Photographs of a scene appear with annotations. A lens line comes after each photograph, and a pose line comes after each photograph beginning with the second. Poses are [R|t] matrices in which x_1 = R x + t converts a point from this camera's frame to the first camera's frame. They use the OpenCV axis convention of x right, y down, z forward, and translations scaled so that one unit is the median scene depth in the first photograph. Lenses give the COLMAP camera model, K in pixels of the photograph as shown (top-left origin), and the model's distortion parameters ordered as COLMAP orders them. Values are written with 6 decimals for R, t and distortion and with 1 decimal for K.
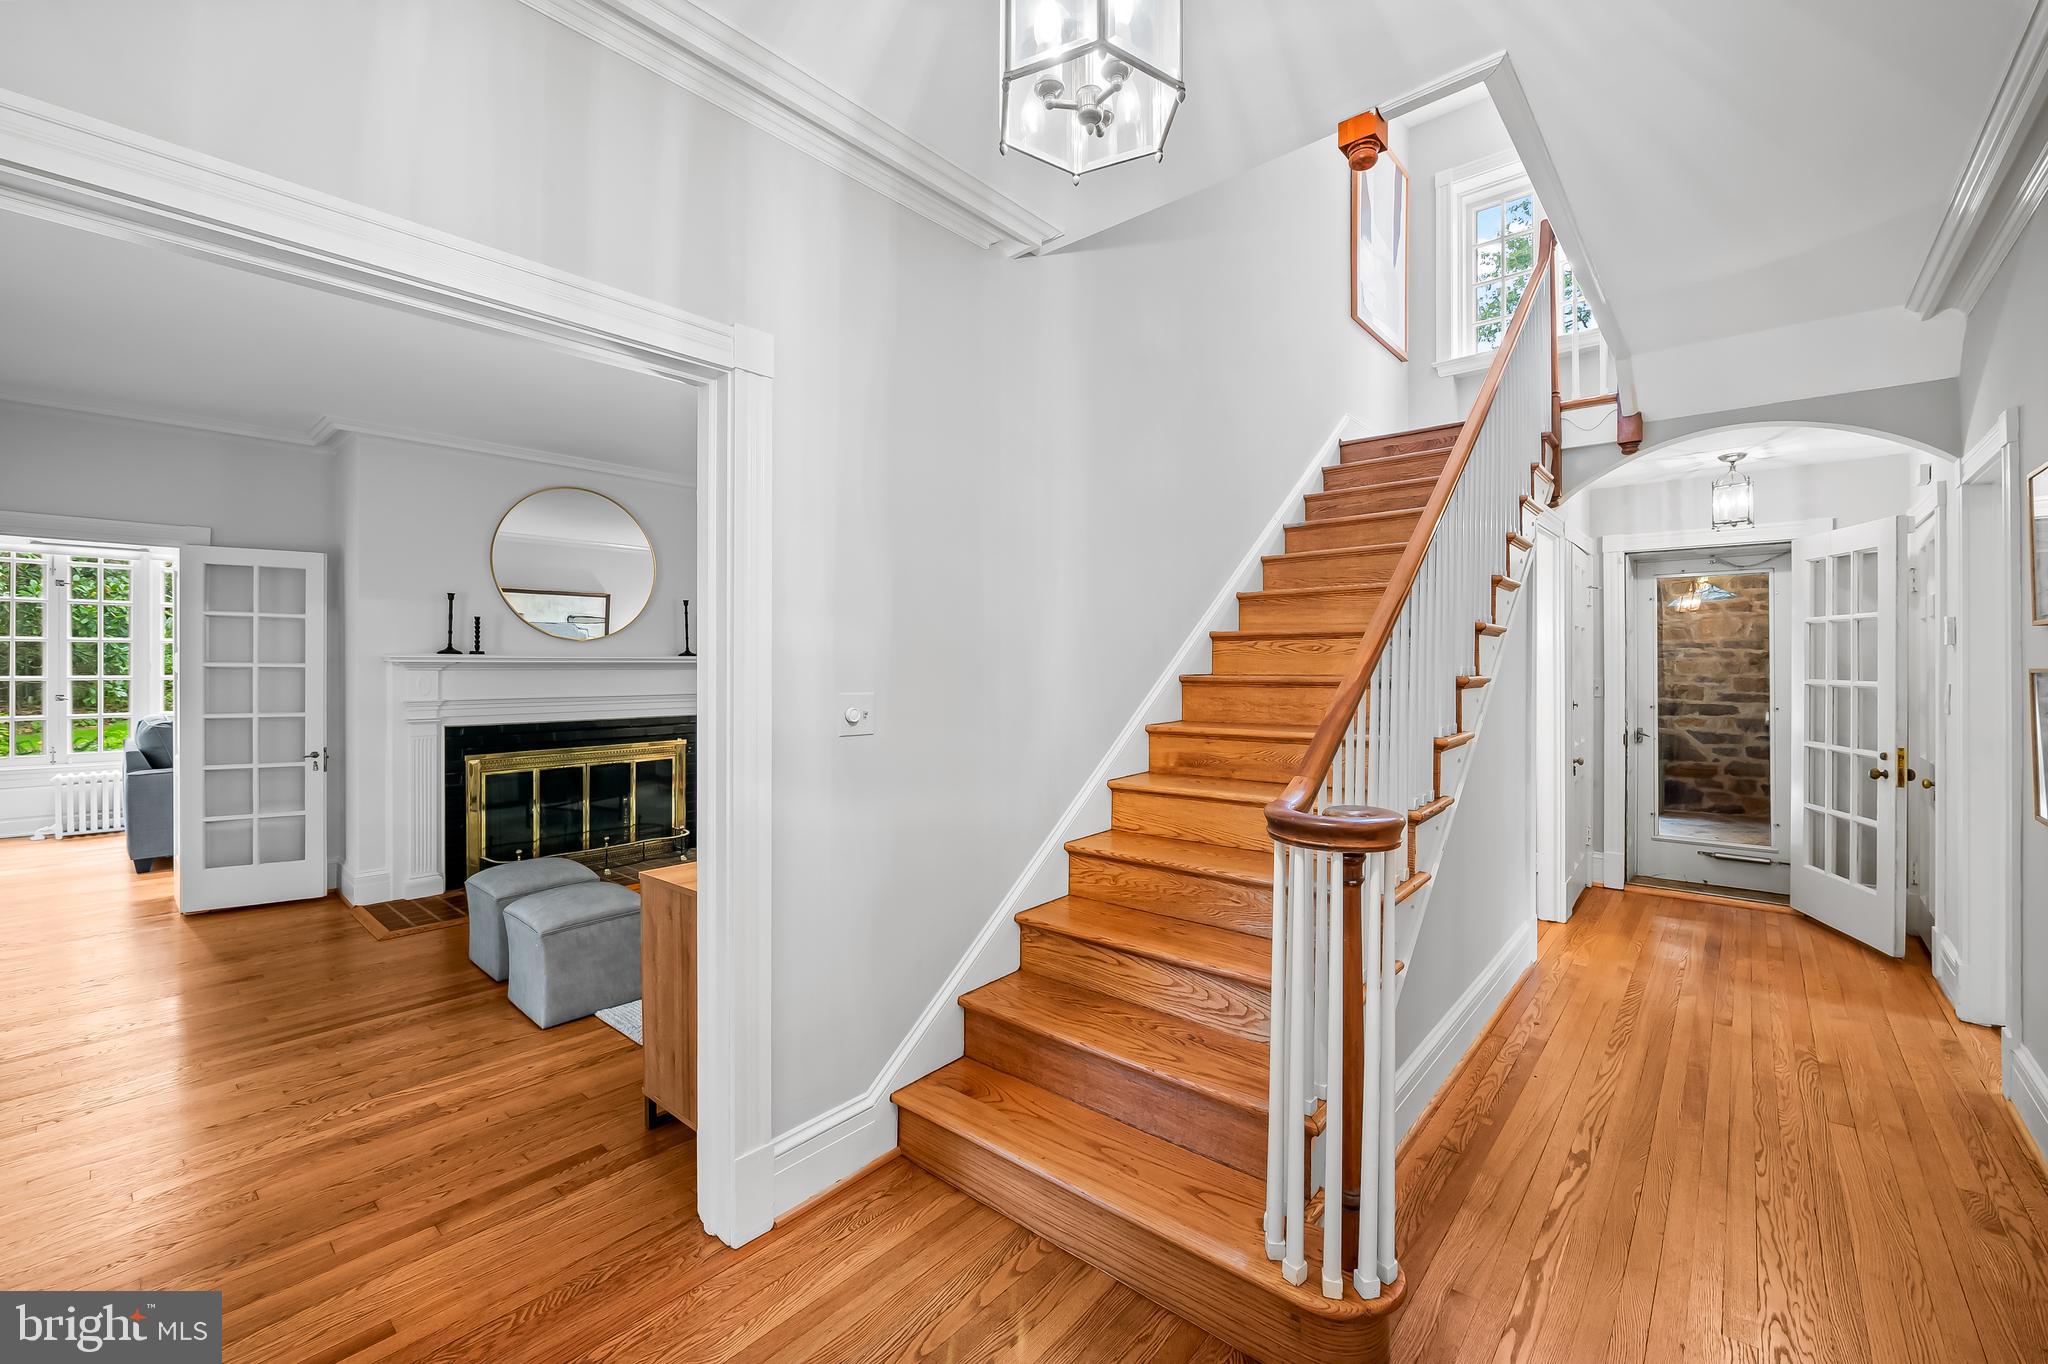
lens RADIAL K [[828.3, 0, 1011.1], [0, 828.3, 676.0], [0, 0, 1]] dist [0.002223, 0.000342]
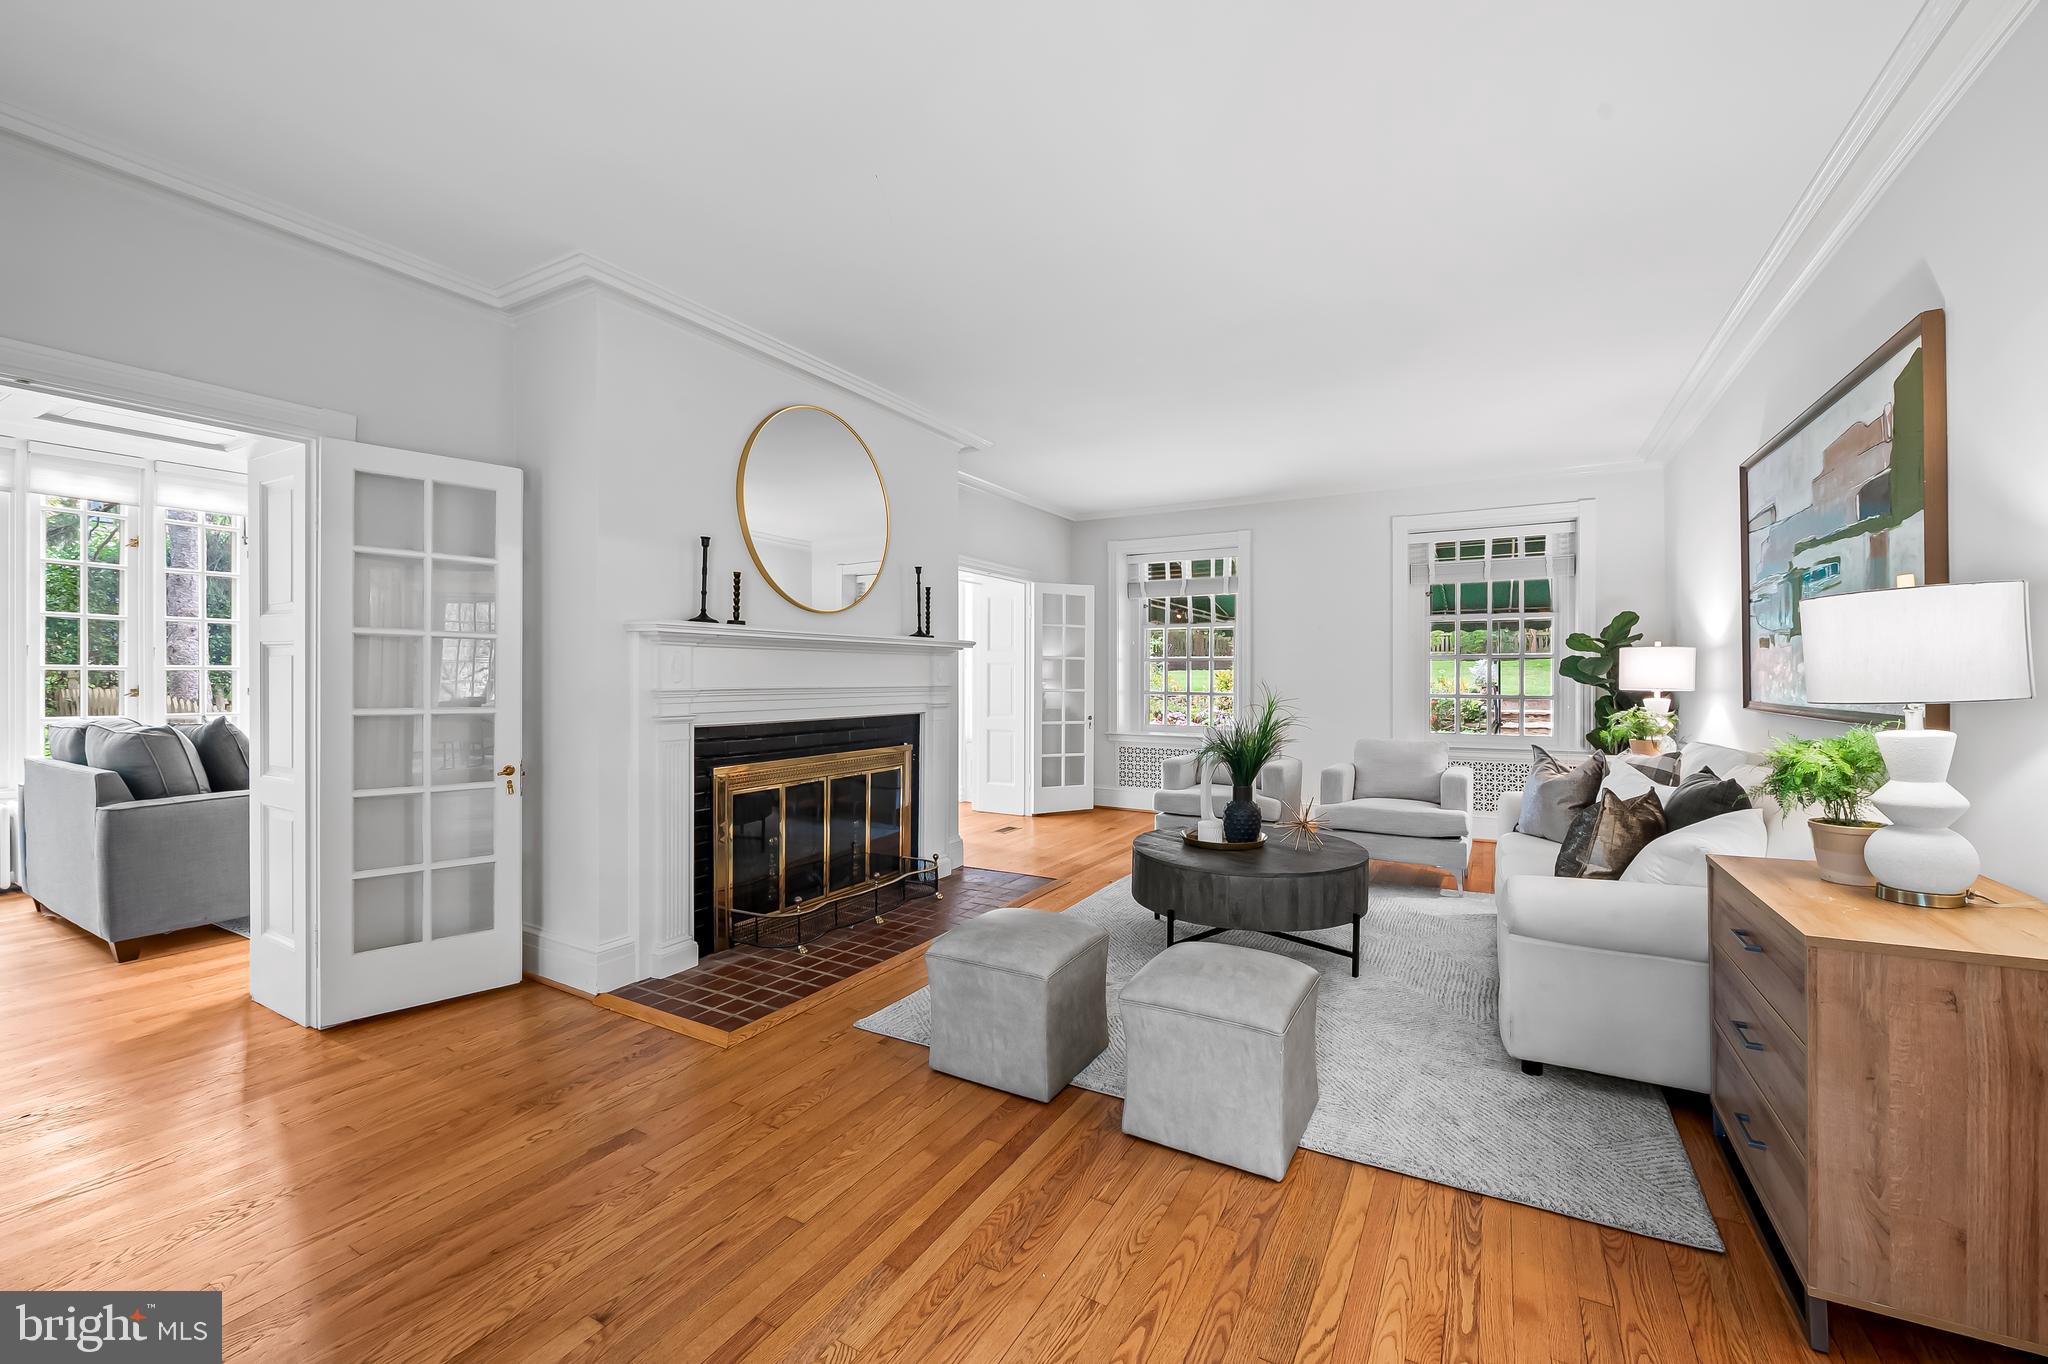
lens RADIAL K [[828.3, 0, 1043.5], [0, 828.3, 677.1], [0, 0, 1]] dist [0.002223, 0.000342]
pose [[0.974404, 0.004849, 0.224752, -0.556043], [-0.005598, 0.999981, 0.002695, 0.015200], [-0.224734, -0.003884, 0.974412, 0.249603]]
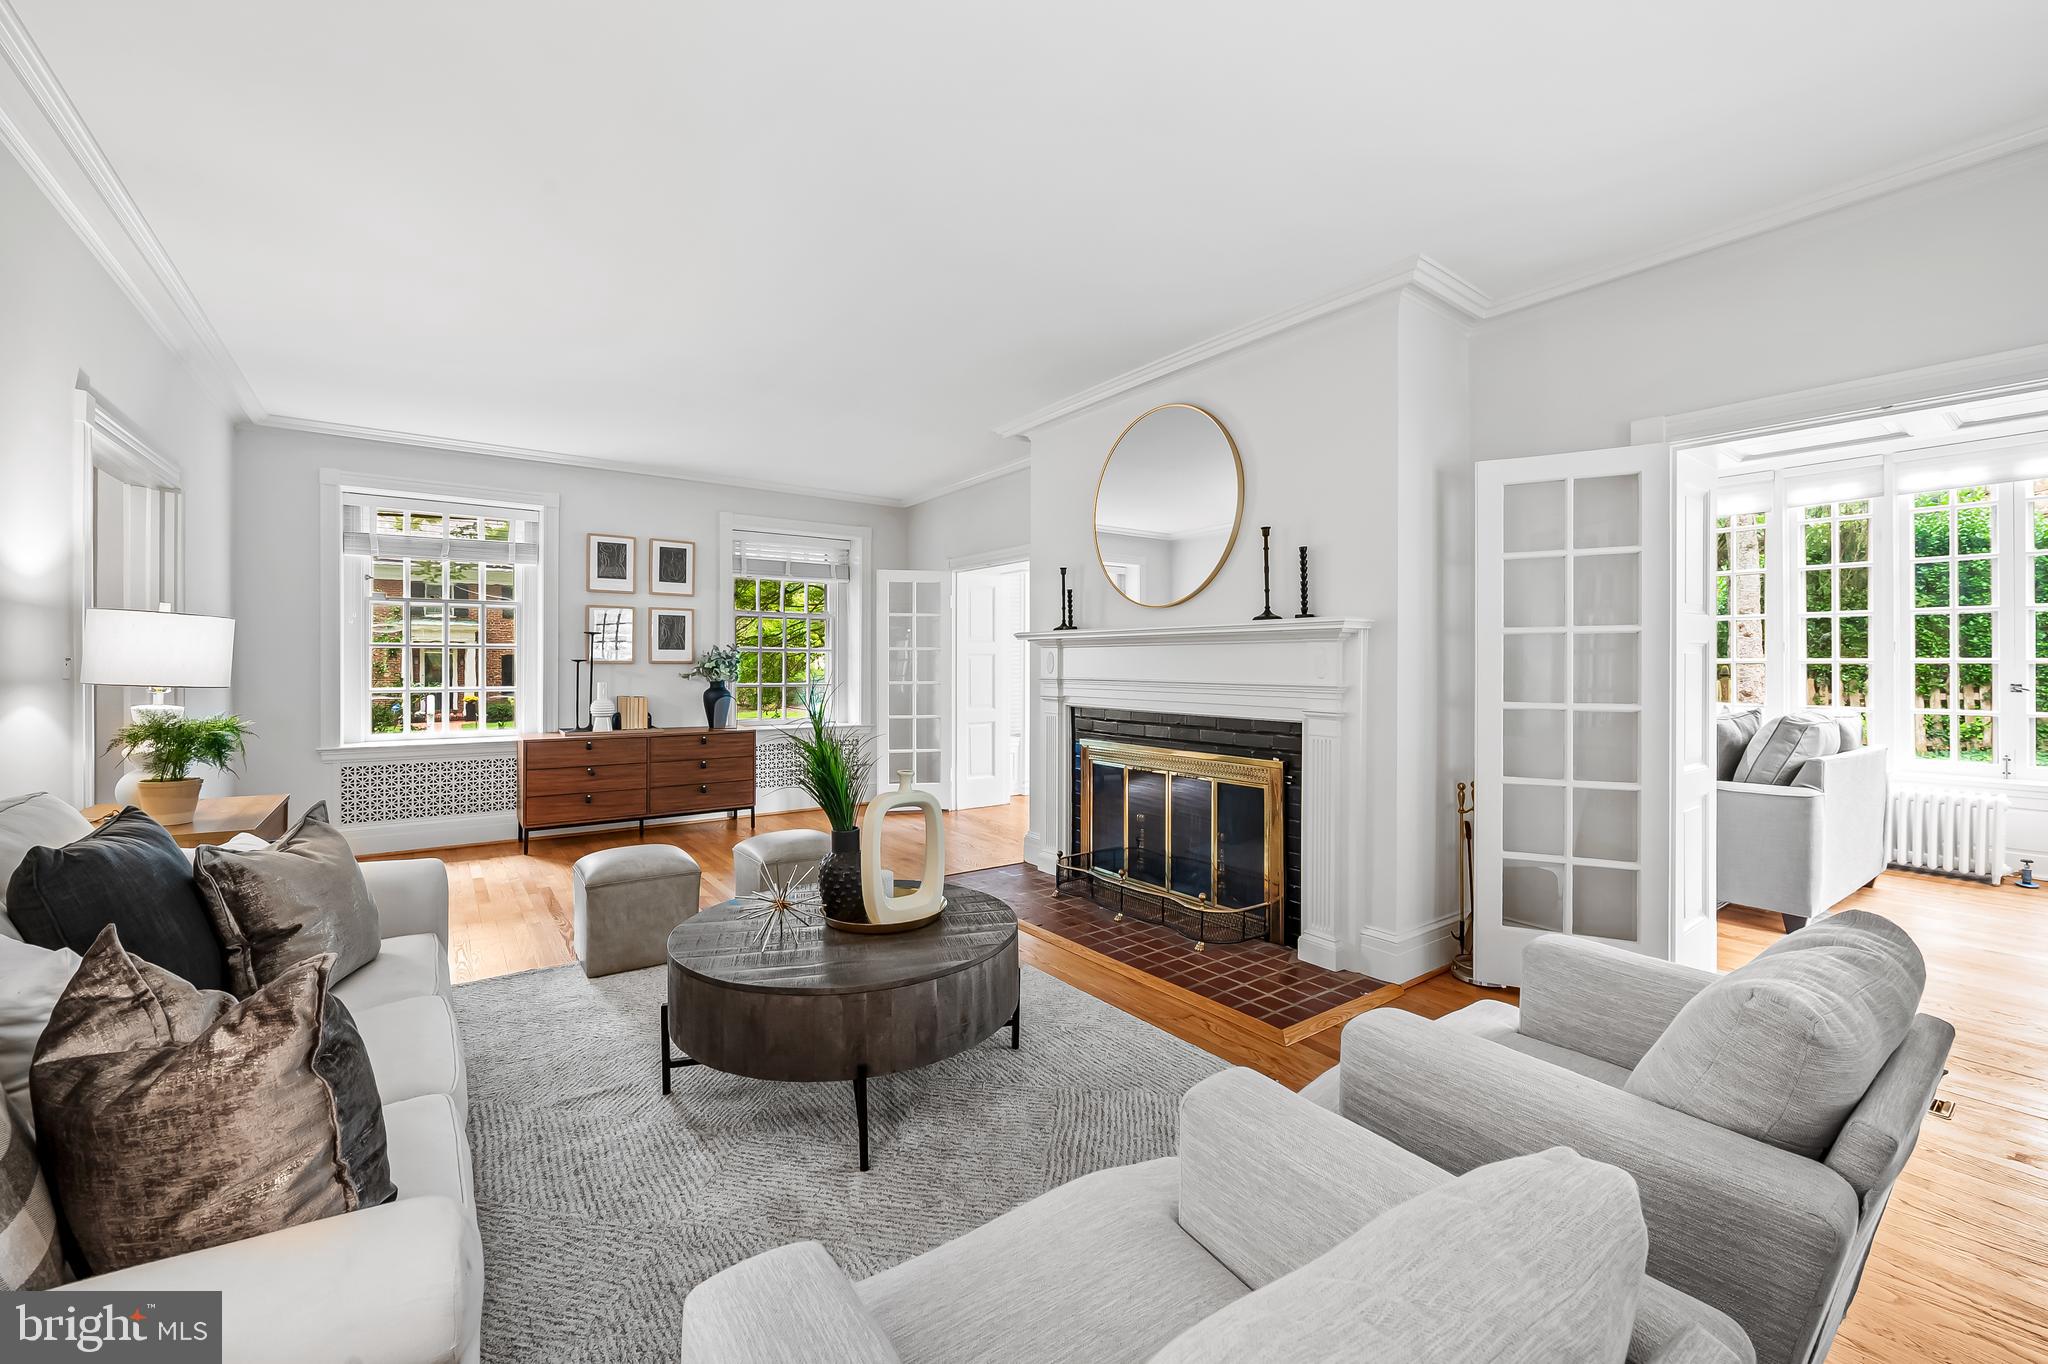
lens RADIAL K [[828.3, 0, 1020.9], [0, 828.3, 667.3], [0, 0, 1]] dist [0.002223, 0.000342]
pose [[-0.202784, 0.008729, -0.979185, 0.088637], [0.000179, 0.999961, 0.008877, 0.008247], [0.979223, 0.001625, -0.202778, 0.939977]]
